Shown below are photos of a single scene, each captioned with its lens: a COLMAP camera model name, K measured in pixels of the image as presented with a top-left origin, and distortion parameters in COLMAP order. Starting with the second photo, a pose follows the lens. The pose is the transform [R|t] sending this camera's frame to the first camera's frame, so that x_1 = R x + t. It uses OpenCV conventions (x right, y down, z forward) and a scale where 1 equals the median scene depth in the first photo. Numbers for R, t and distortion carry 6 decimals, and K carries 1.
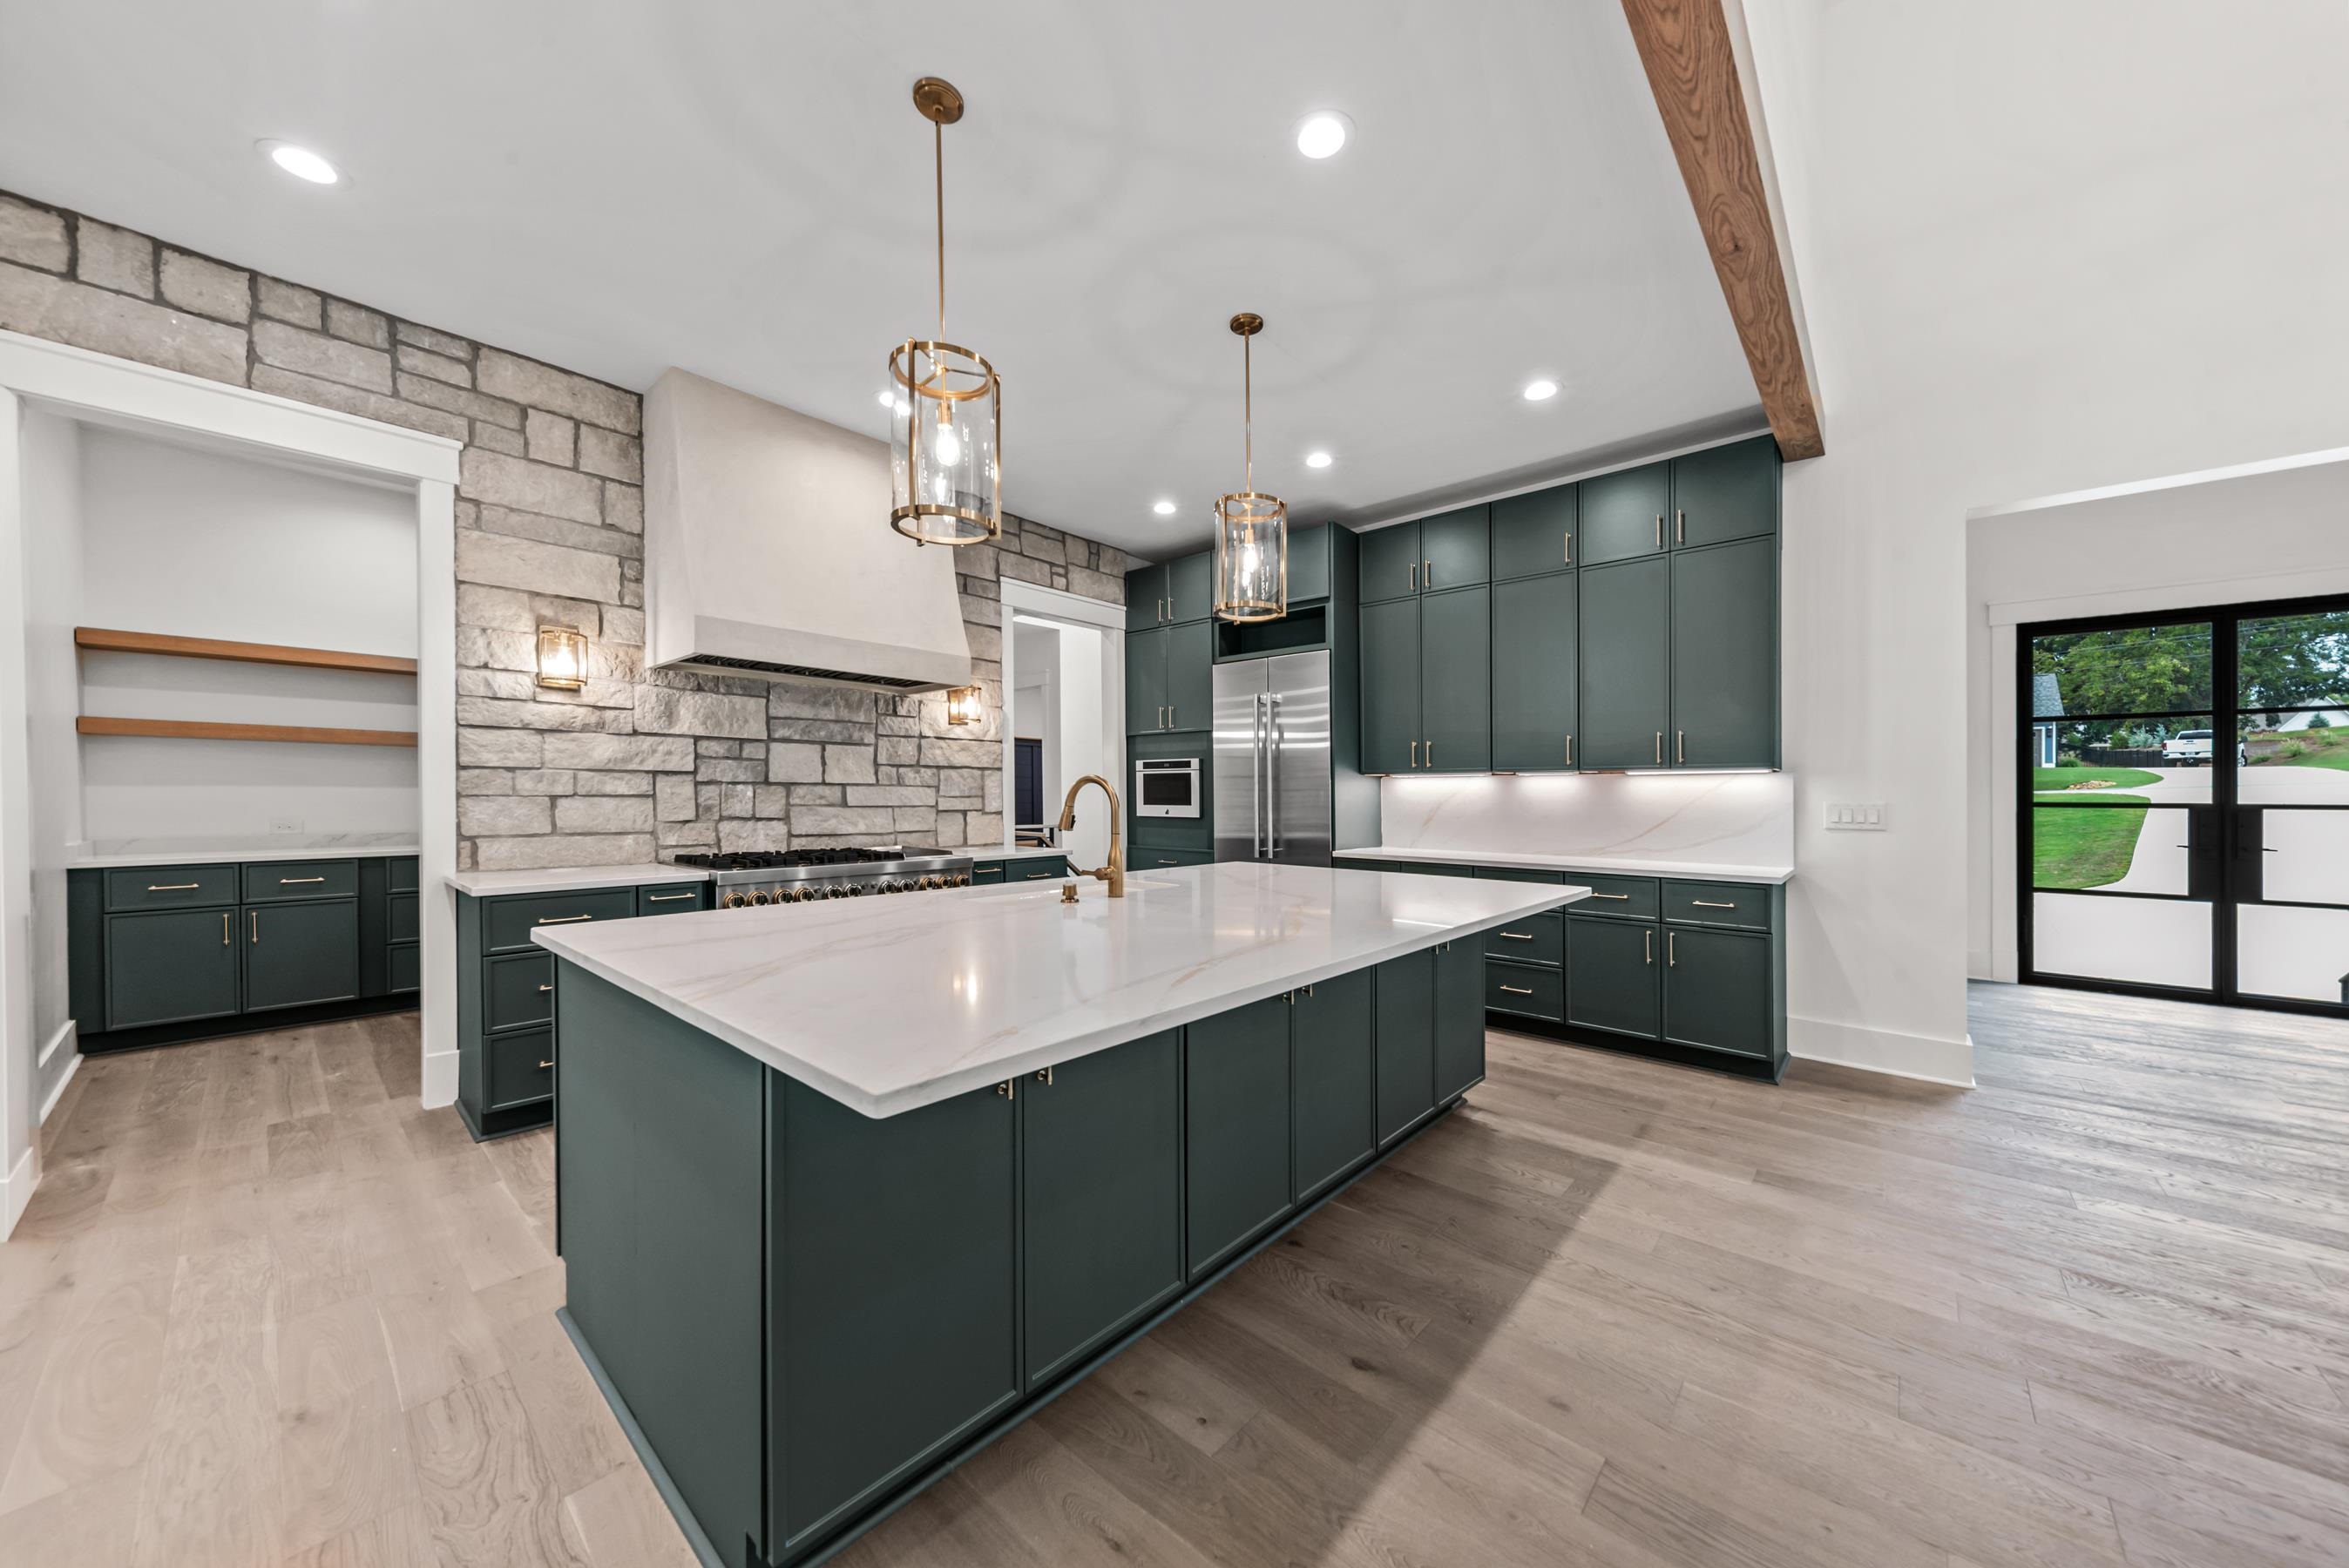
lens RADIAL K [[828.3, 0, 1204.9], [0, 828.3, 812.4], [0, 0, 1]] dist [0.009433, -0.002614]
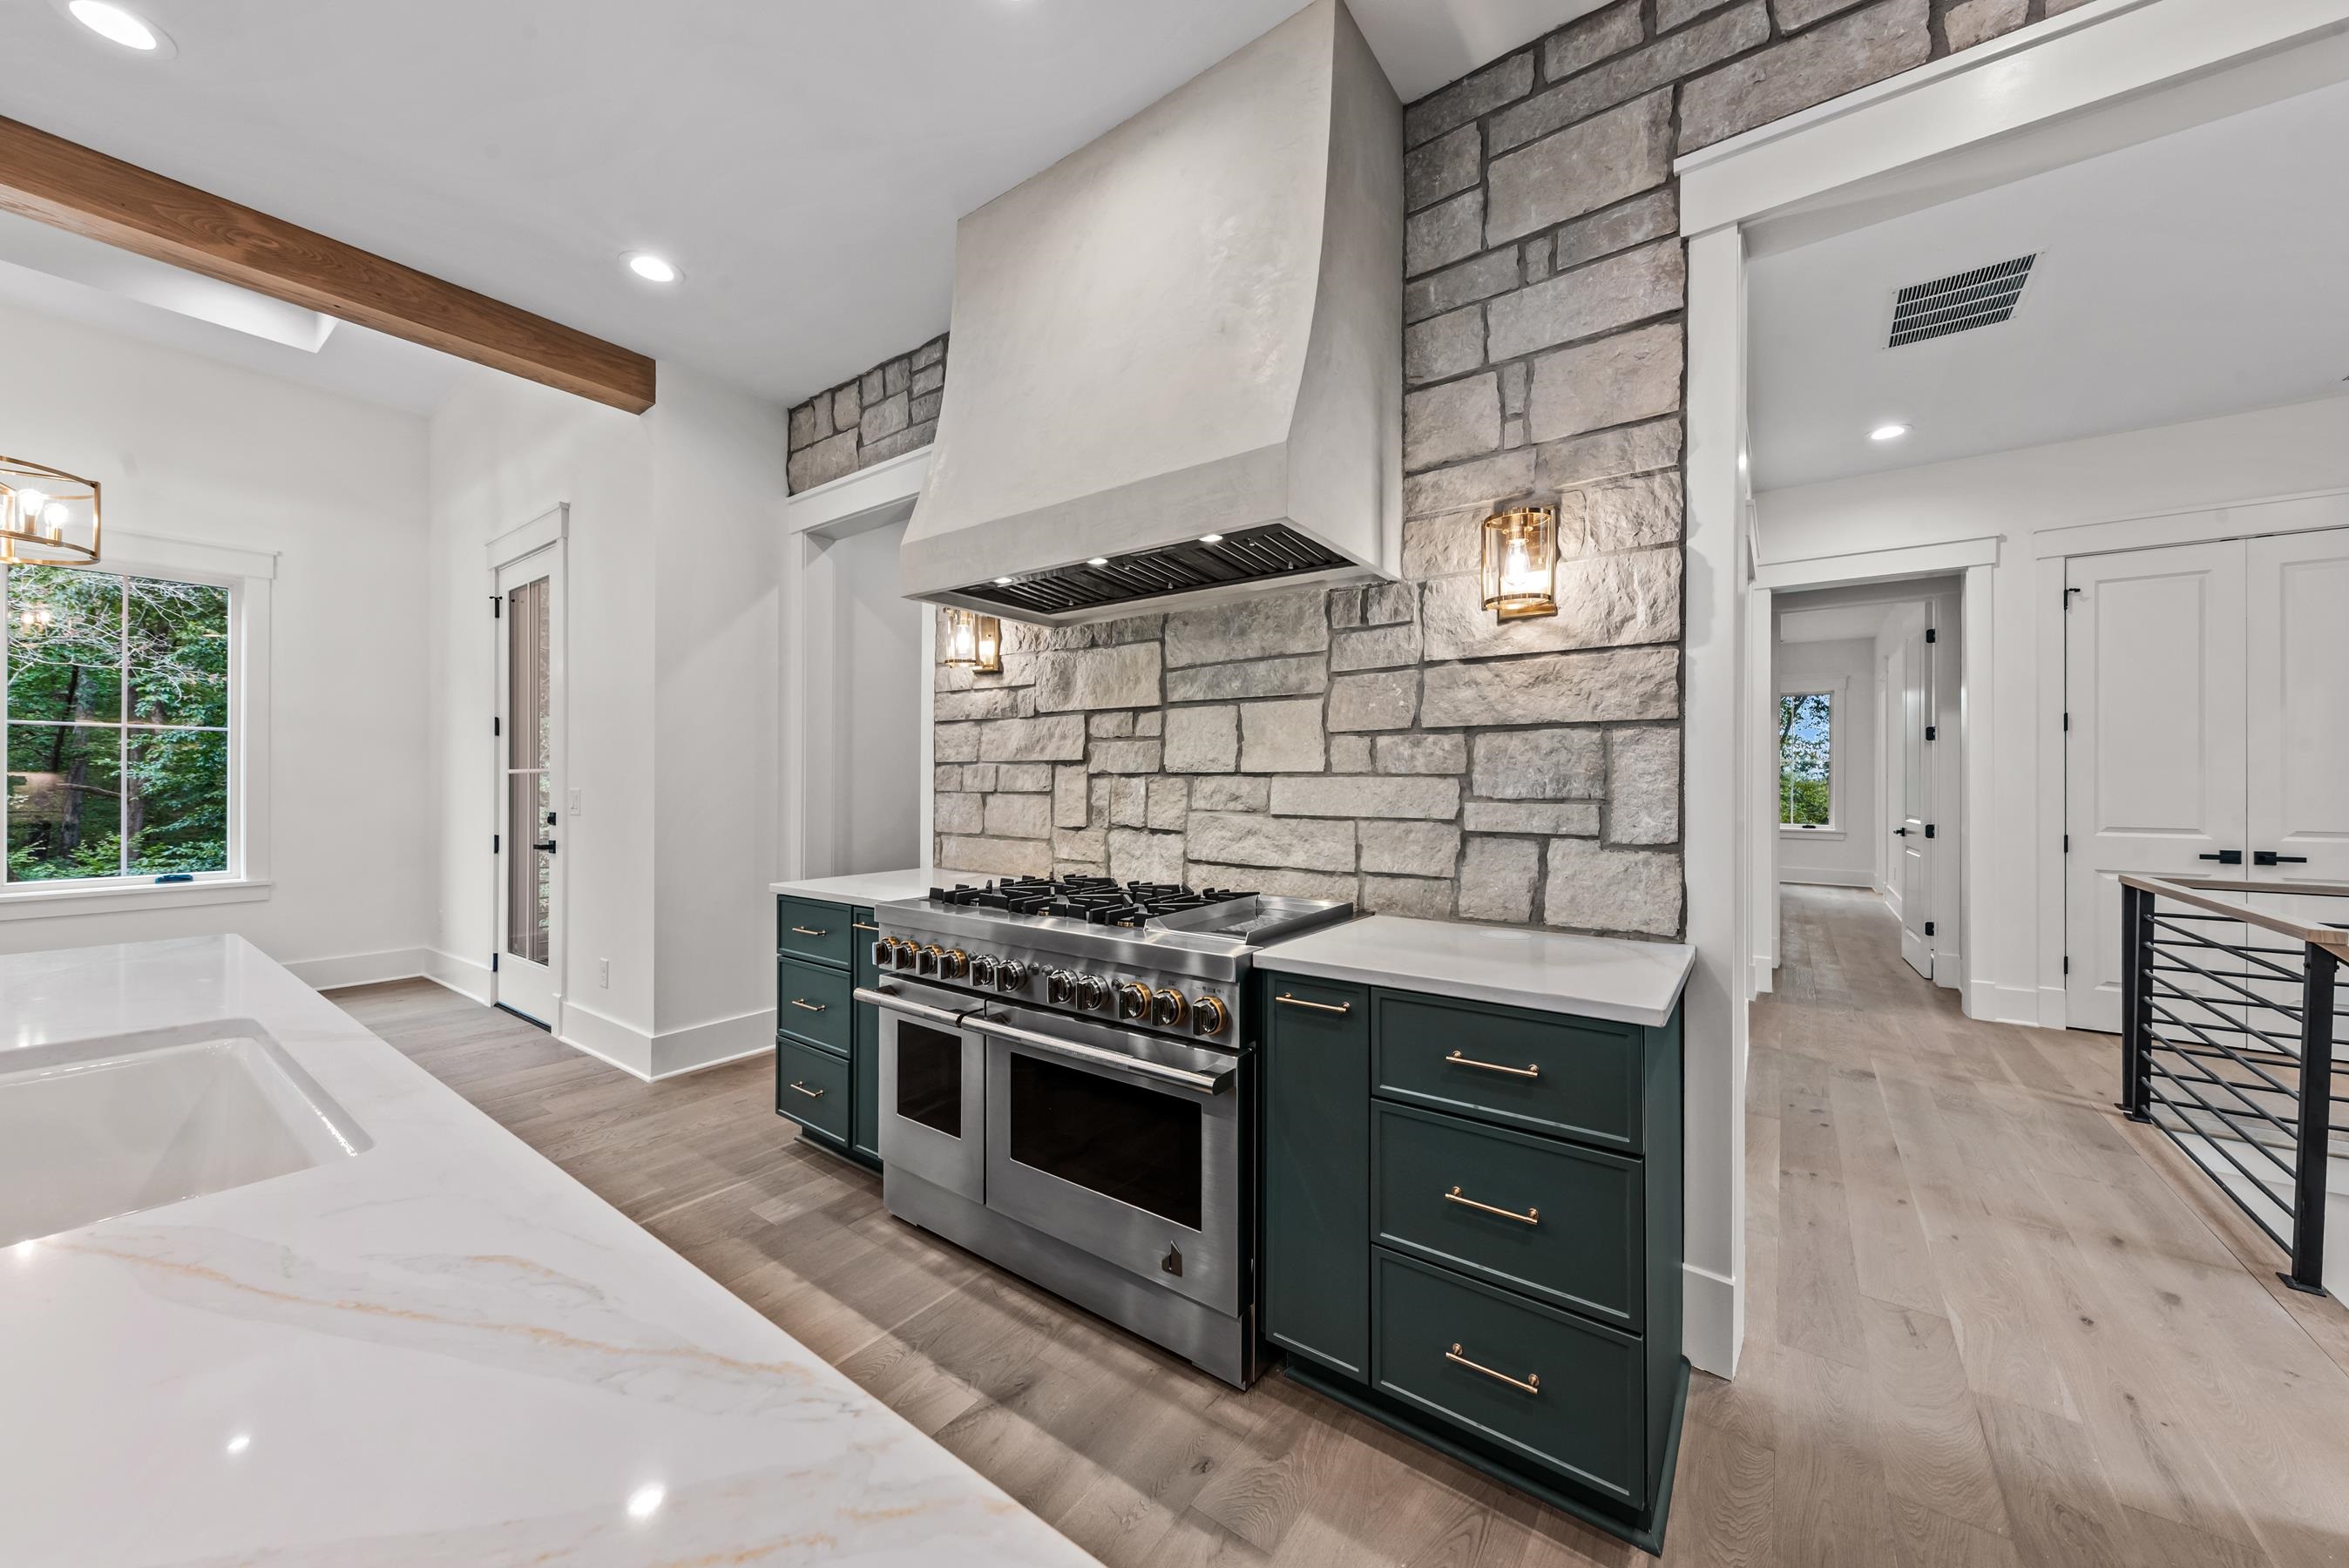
lens RADIAL K [[828.3, 0, 1184.7], [0, 828.3, 785.5], [0, 0, 1]] dist [0.009433, -0.002614]
pose [[0.076163, -0.002025, -0.997093, 0.117786], [-0.023916, 0.999707, -0.003857, -0.027951], [0.996808, 0.024140, 0.076092, 1.097700]]
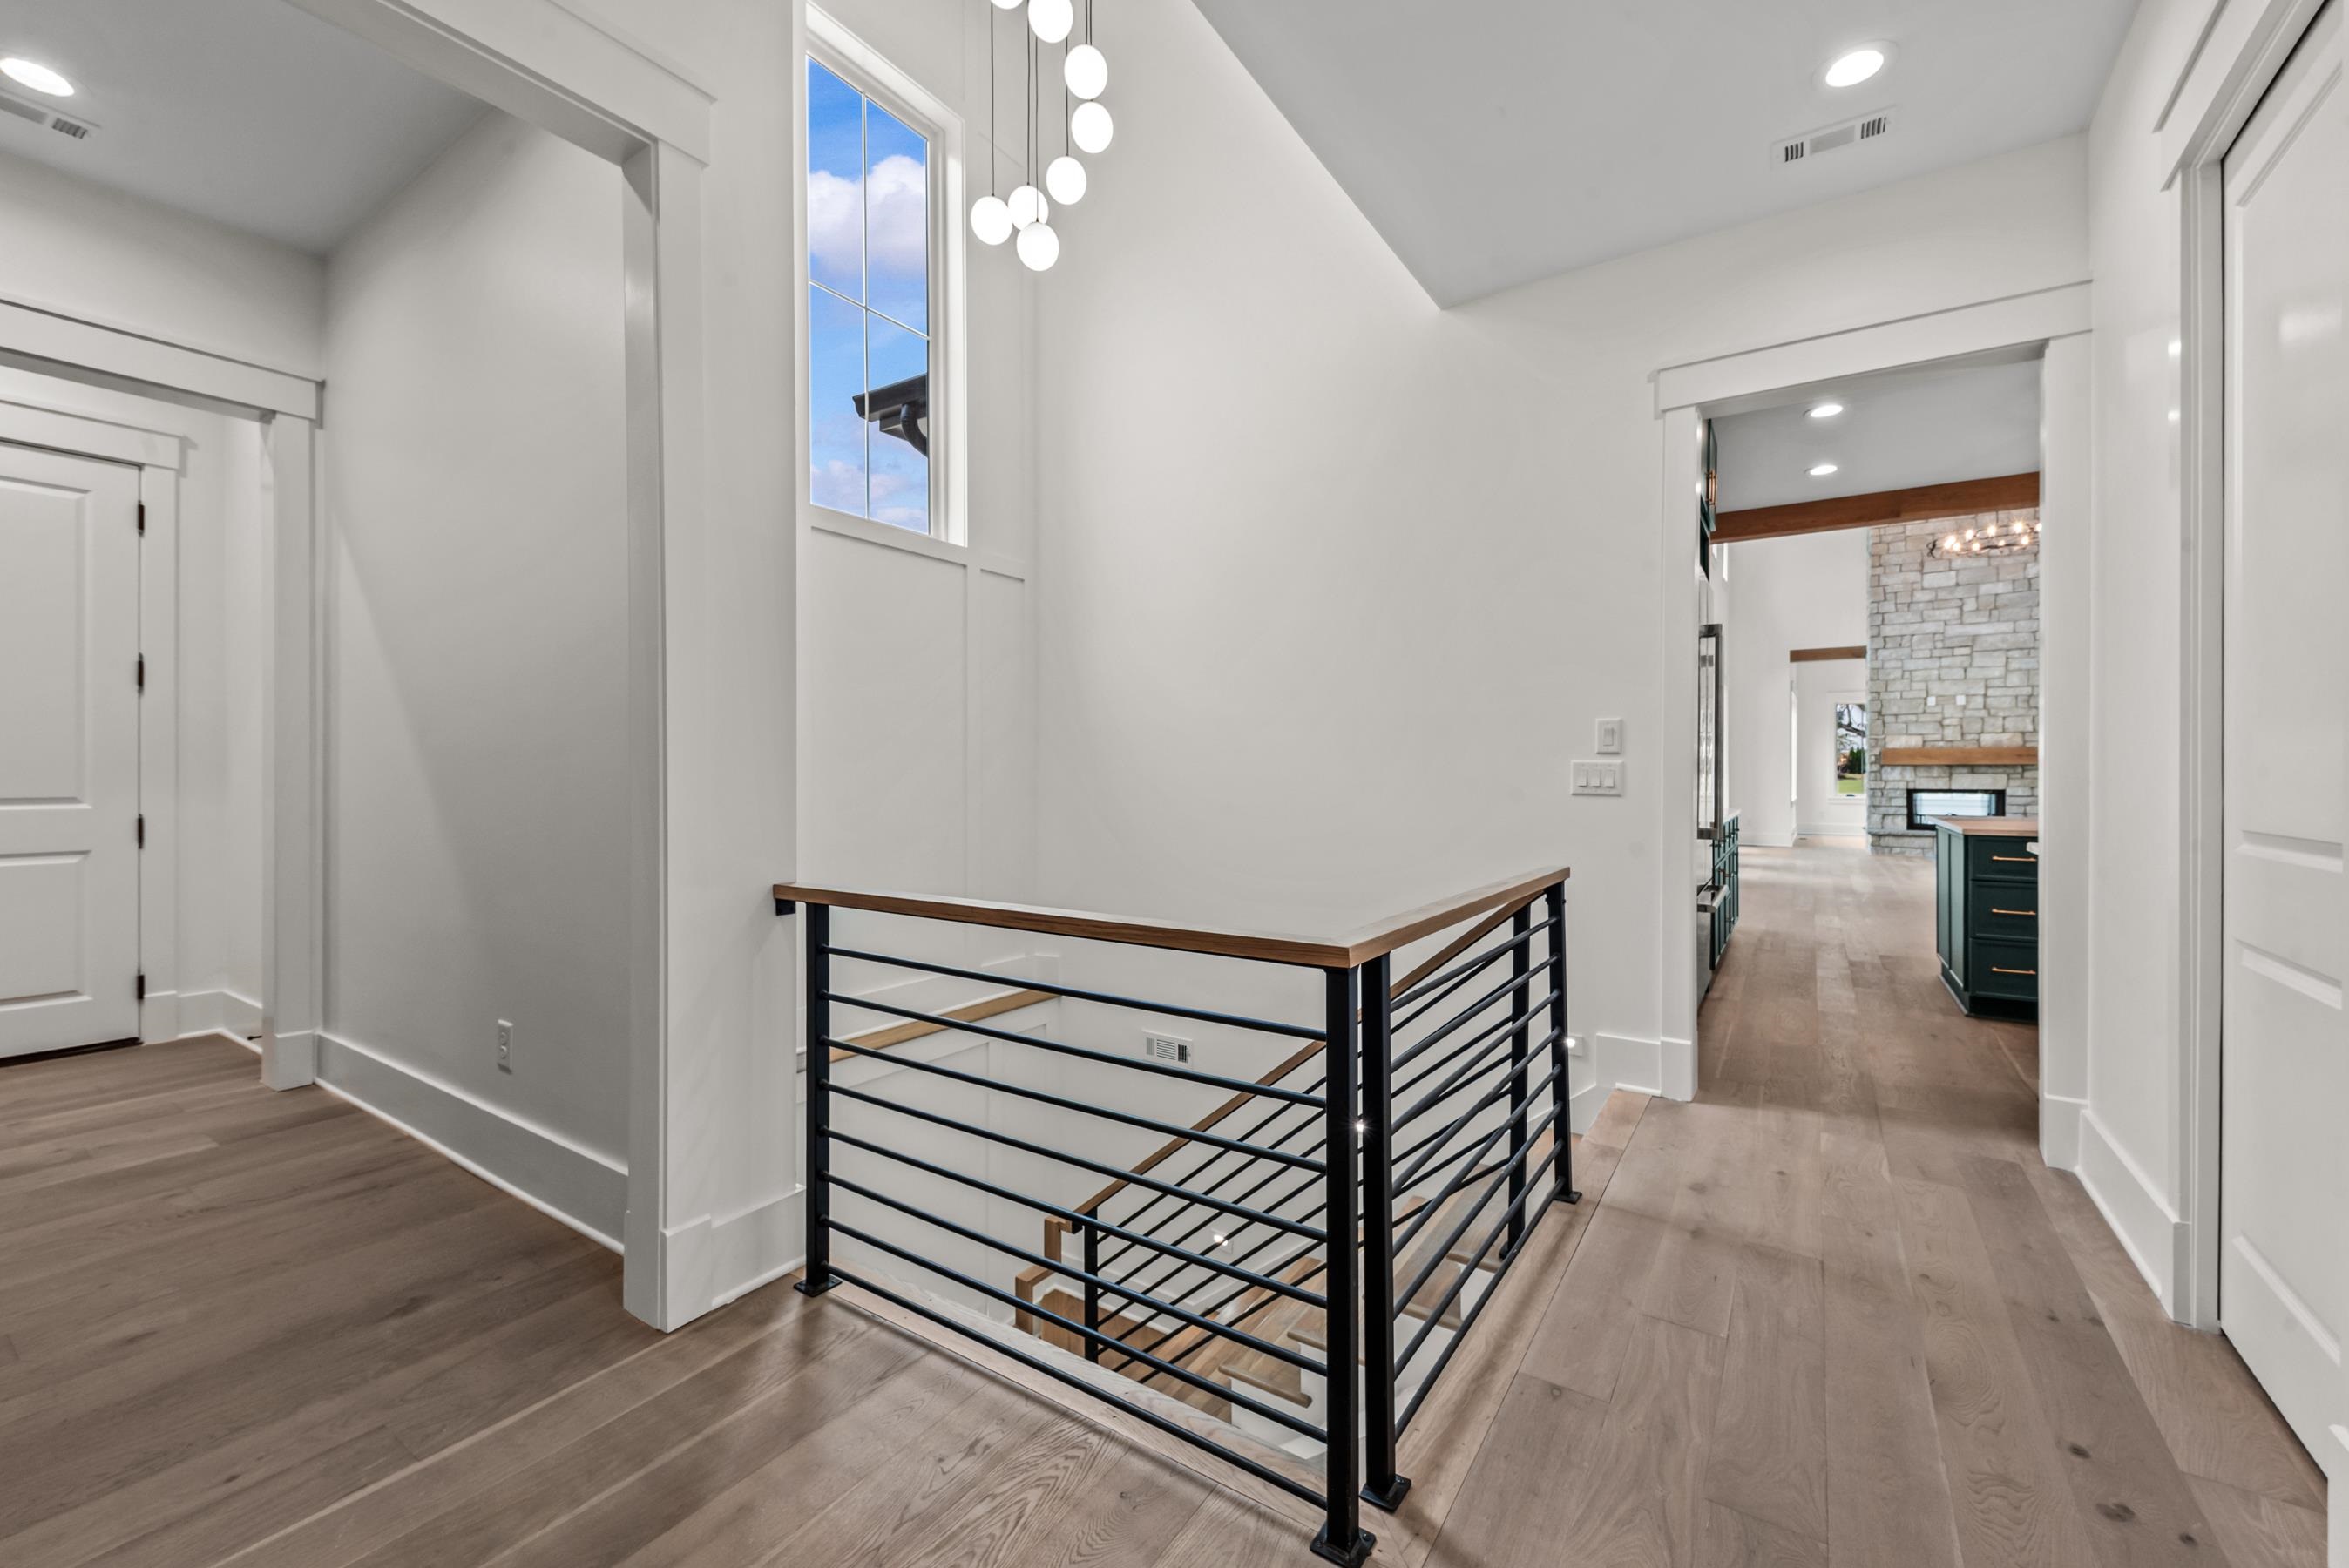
lens RADIAL K [[949.4, 0, 1159.9], [0, 949.4, 768.7], [0, 0, 1]] dist [0.000297, -0.000389]
pose [[-0.100655, -0.003969, 0.994914, -1.095283], [0.017289, 0.999834, 0.005738, -0.036663], [-0.994771, 0.017779, -0.100569, 2.307548]]
